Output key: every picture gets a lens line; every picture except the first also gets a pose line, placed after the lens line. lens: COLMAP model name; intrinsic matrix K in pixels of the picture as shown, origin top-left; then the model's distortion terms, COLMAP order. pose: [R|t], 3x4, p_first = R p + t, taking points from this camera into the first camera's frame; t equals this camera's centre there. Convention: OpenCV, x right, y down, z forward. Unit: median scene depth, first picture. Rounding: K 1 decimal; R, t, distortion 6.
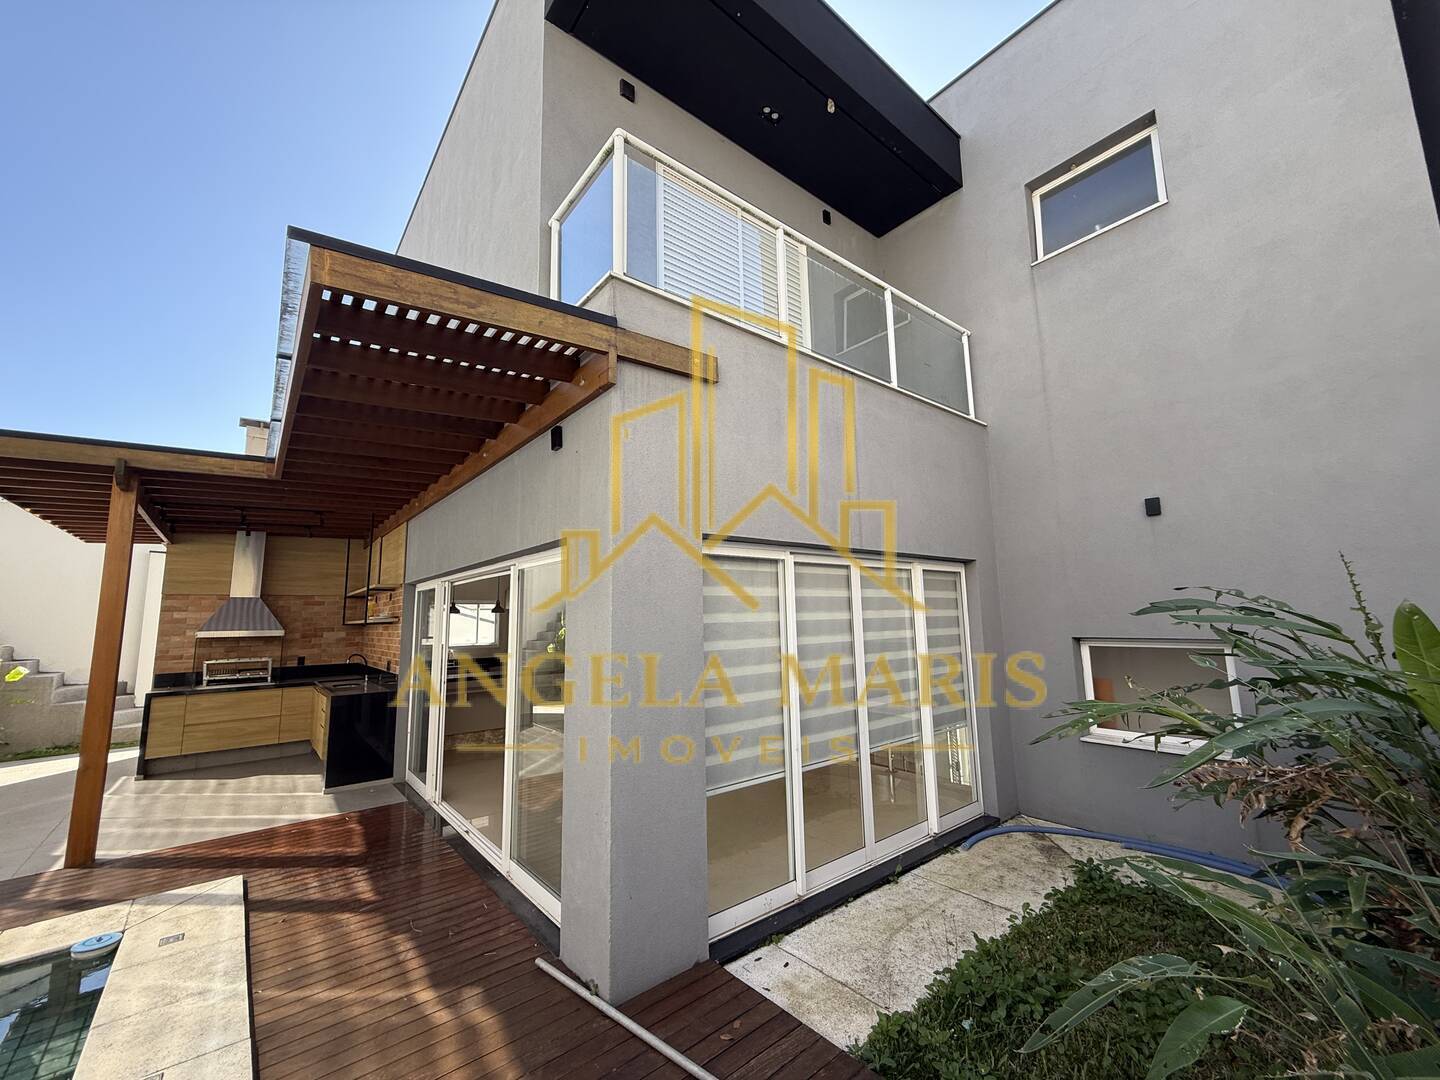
lens RADIAL K [[574.1, 0, 716.8], [0, 574.1, 538.3], [0, 0, 1]] dist [0.000603, 0.000213]
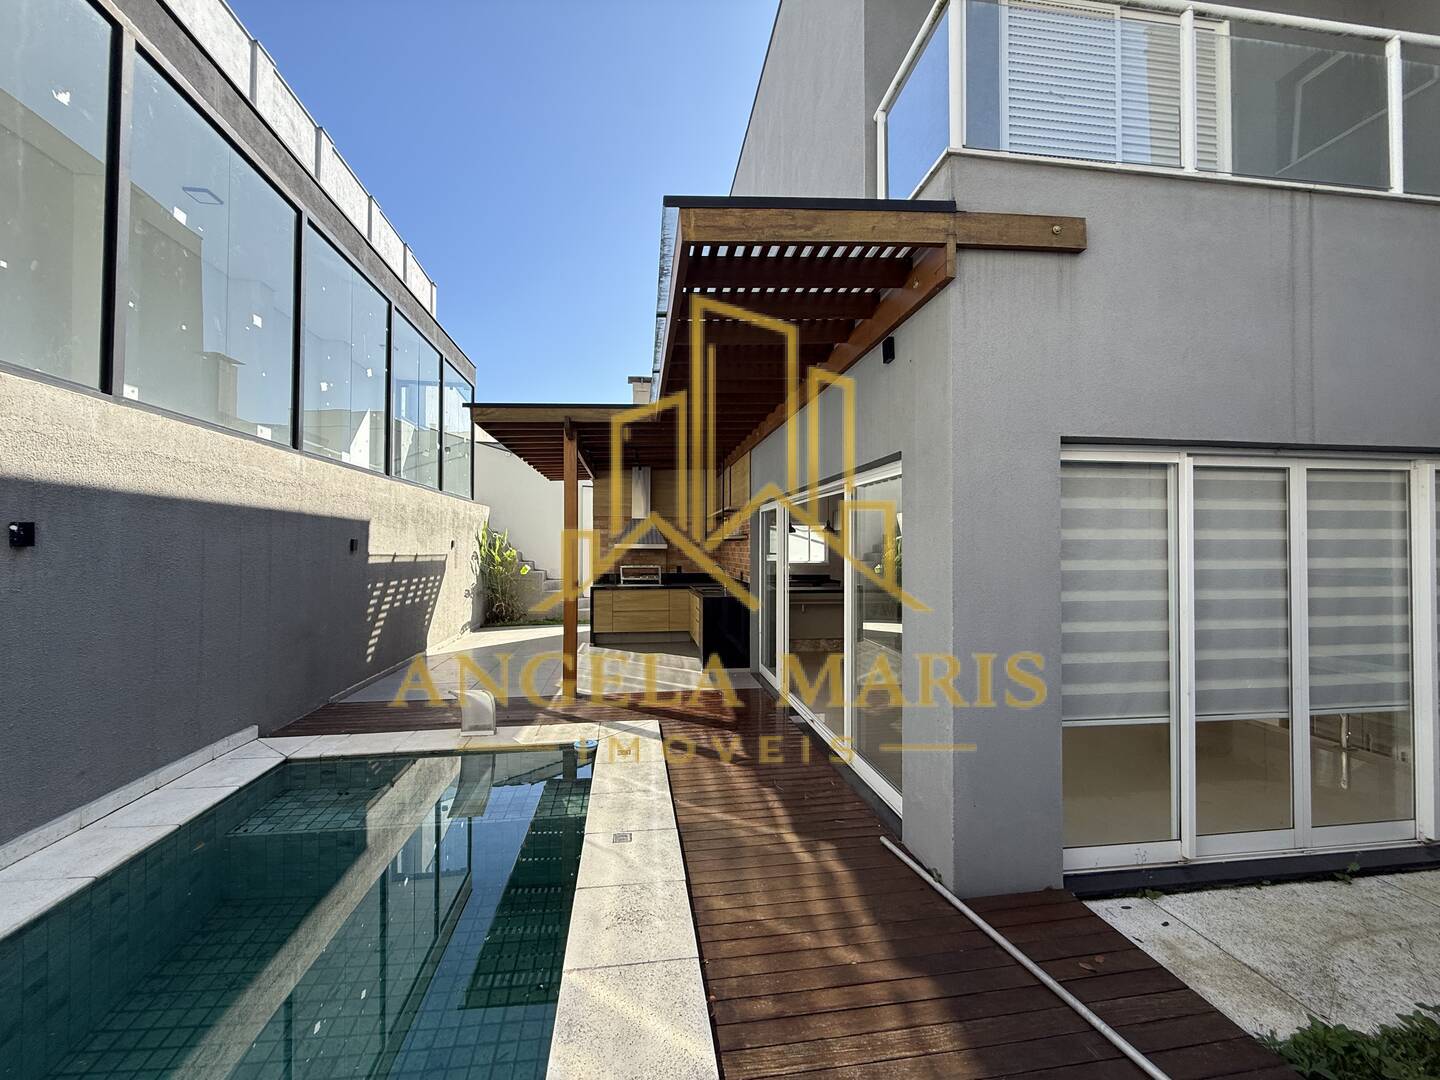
lens RADIAL K [[574.1, 0, 716.9], [0, 574.1, 538.6], [0, 0, 1]] dist [0.000603, 0.000213]
pose [[0.855527, 0.014702, -0.517549, -0.014827], [0.052858, 0.991894, 0.115553, 0.013400], [0.515052, -0.126216, 0.847815, -0.019213]]
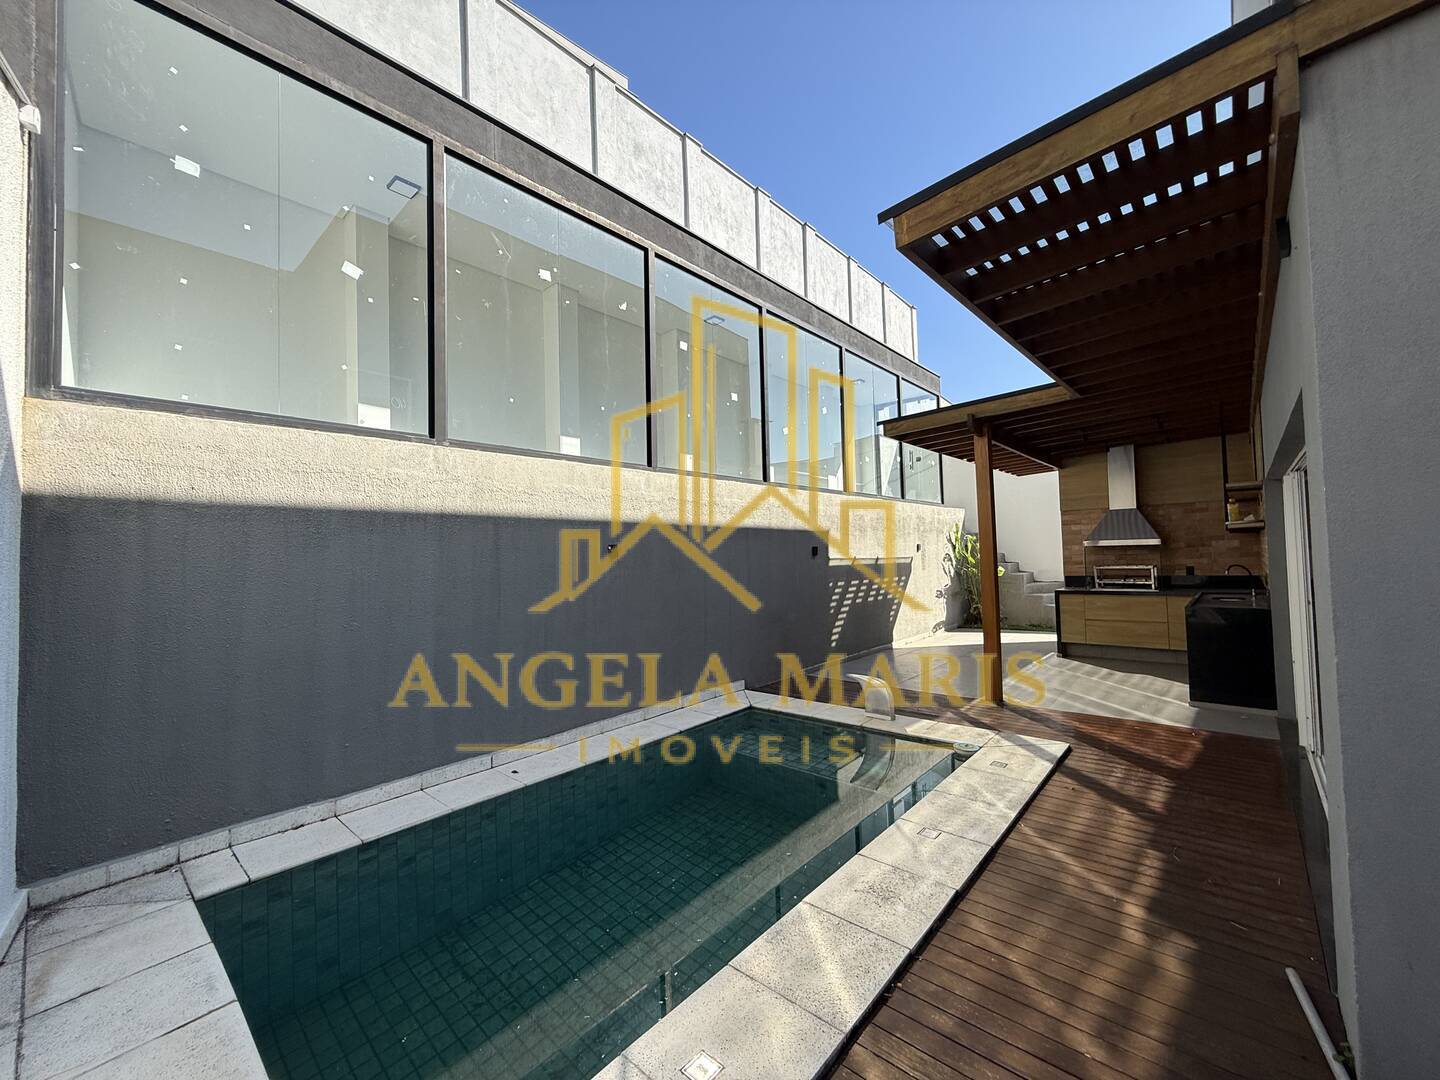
lens RADIAL K [[574.1, 0, 716.2], [0, 574.1, 540.5], [0, 0, 1]] dist [0.000603, 0.000213]
pose [[0.149507, -0.011226, -0.988697, 0.224798], [0.164225, 0.986329, 0.013635, 0.041591], [0.975027, -0.164407, 0.149307, 0.186877]]
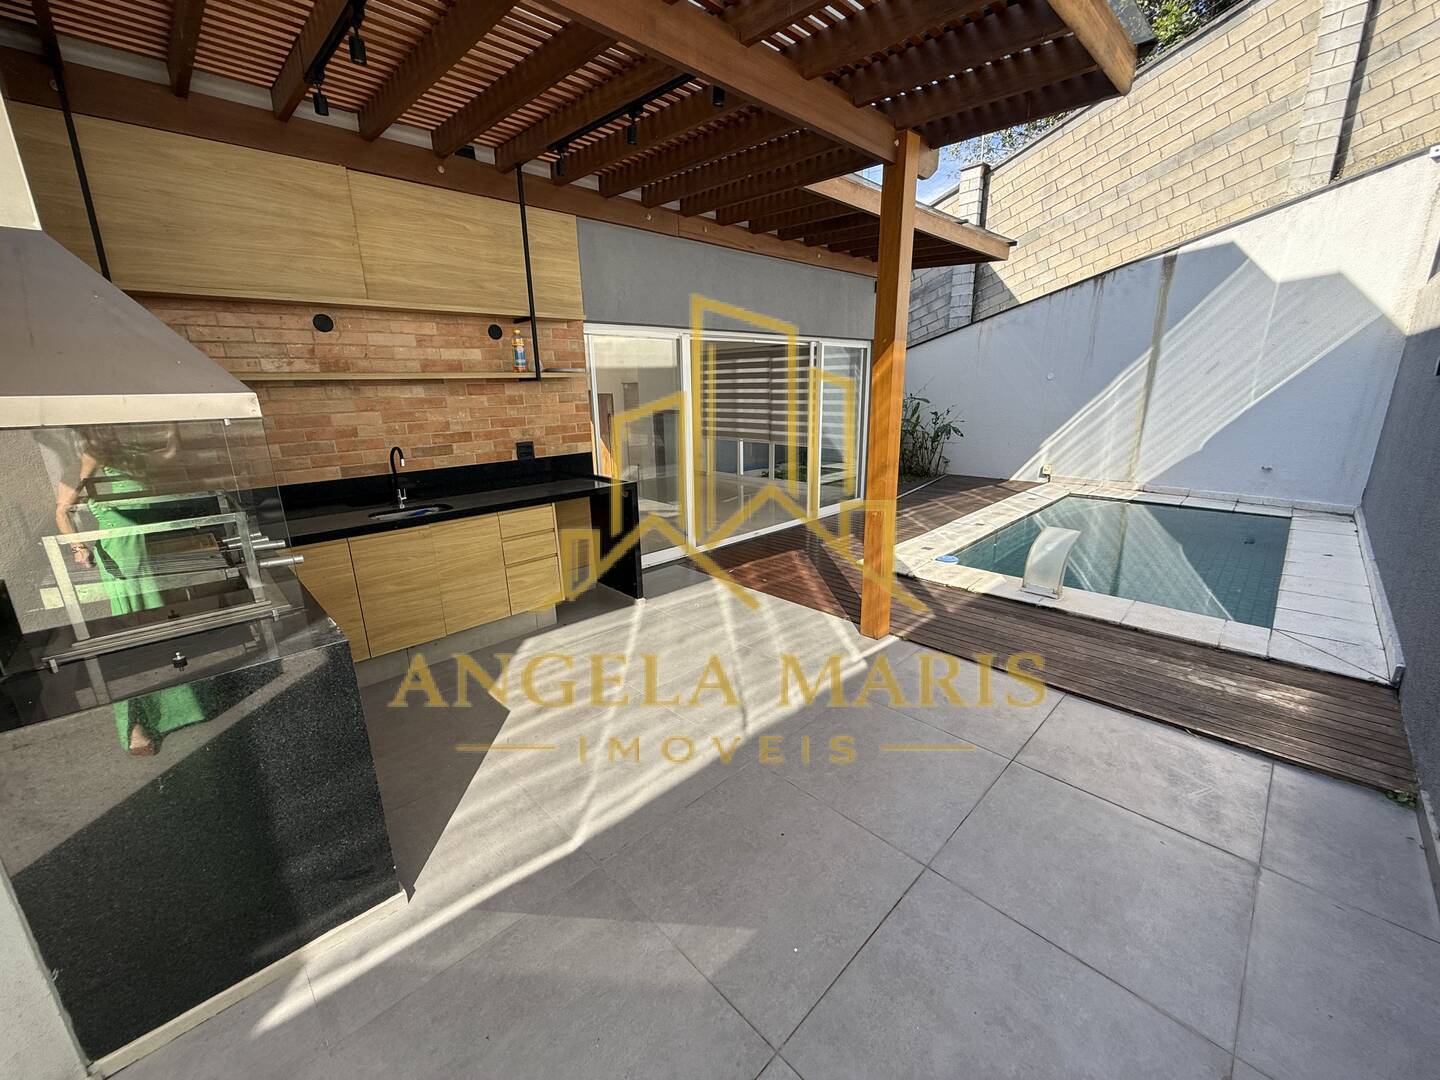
lens RADIAL K [[574.1, 0, 709.5], [0, 574.1, 541.5], [0, 0, 1]] dist [0.000603, 0.000213]
pose [[-0.075242, -0.242337, 0.967270, -2.087572], [-0.119994, 0.965171, 0.232477, 0.255864], [-0.989919, -0.098575, -0.101700, 1.469376]]
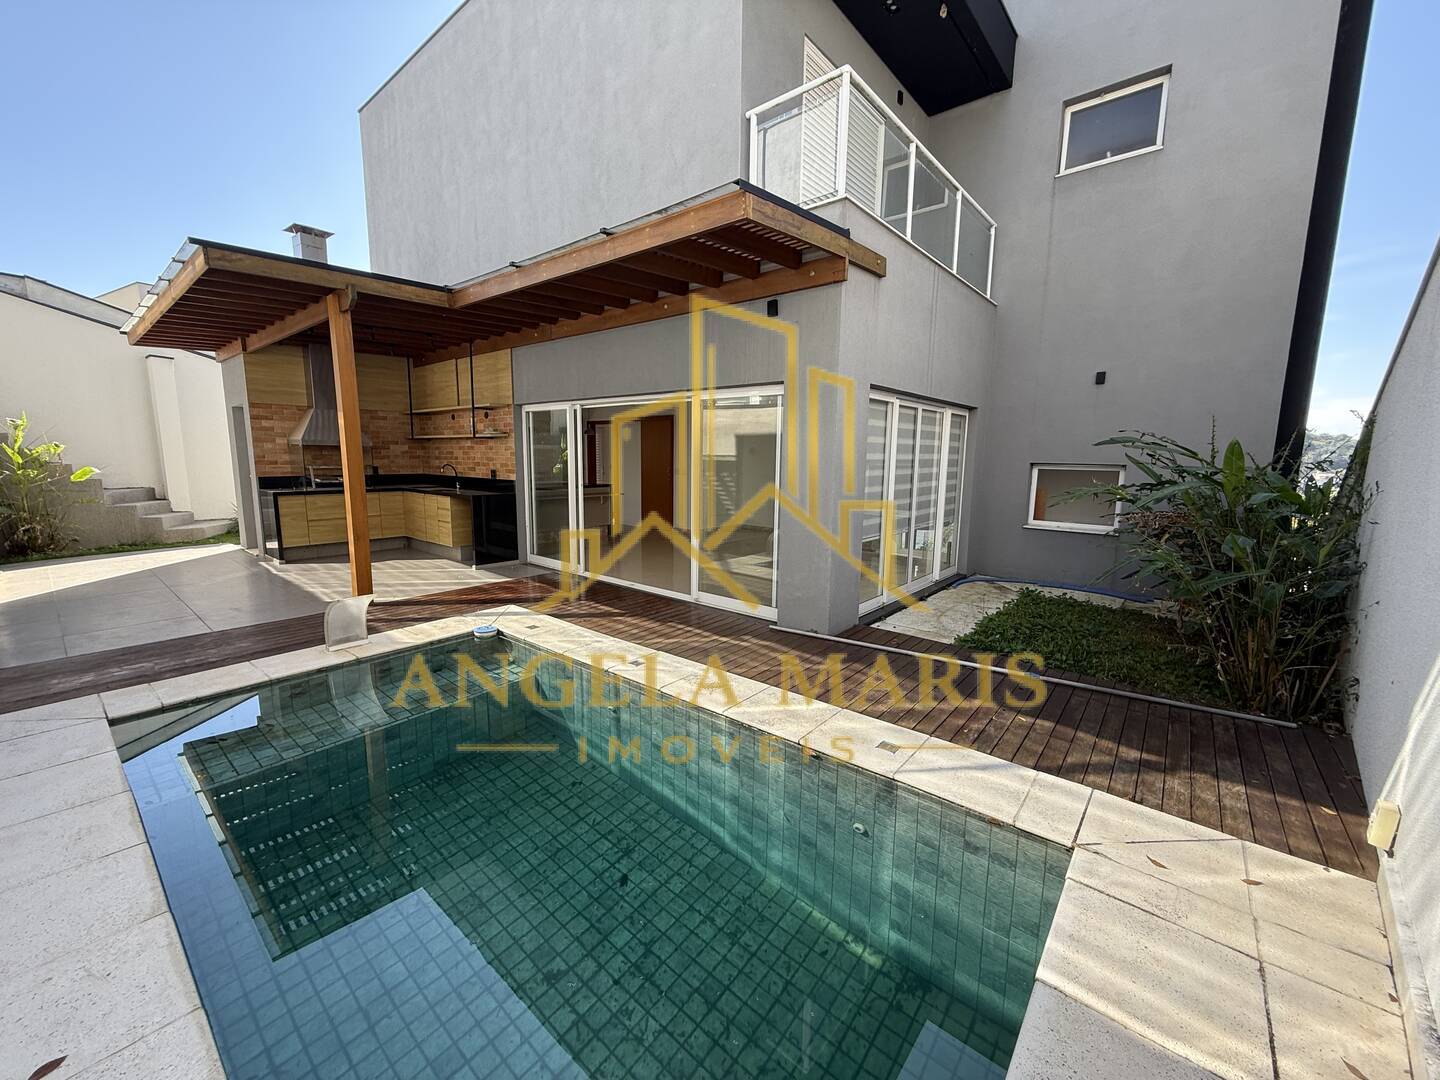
lens RADIAL K [[574.1, 0, 717.3], [0, 574.1, 538.9], [0, 0, 1]] dist [0.000603, 0.000213]
pose [[0.982350, 0.005210, 0.186980, -0.577531], [-0.057786, 0.959169, 0.276866, -0.009211], [-0.177903, -0.282784, 0.942541, -0.415153]]
